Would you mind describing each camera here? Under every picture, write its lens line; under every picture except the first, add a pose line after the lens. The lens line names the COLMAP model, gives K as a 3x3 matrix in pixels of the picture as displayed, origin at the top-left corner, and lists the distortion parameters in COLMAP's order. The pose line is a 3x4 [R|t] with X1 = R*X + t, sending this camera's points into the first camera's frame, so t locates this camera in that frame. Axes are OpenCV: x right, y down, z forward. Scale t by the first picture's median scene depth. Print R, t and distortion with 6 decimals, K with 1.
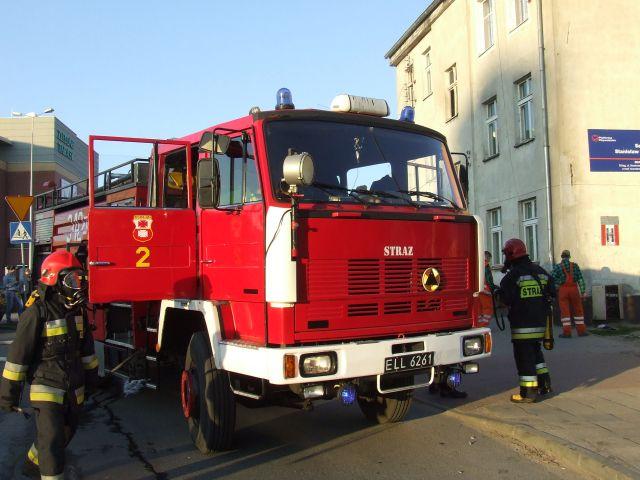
lens RADIAL K [[604.8, 0, 338.6], [0, 604.8, 240.6], [0, 0, 1]] dist [-0.154457, 0.085742]
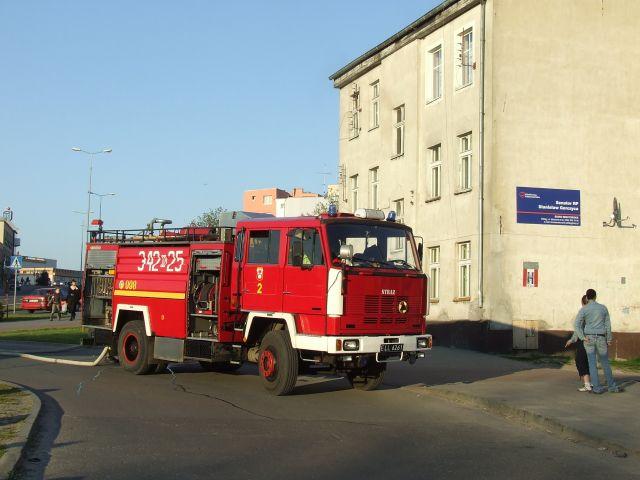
lens RADIAL K [[604.8, 0, 338.6], [0, 604.8, 240.6], [0, 0, 1]] dist [-0.154457, 0.085742]
pose [[0.993445, 0.057605, 0.098739, -0.230278], [-0.053169, 0.997479, -0.046988, -0.042351], [-0.101197, 0.041430, 0.994003, -0.825941]]
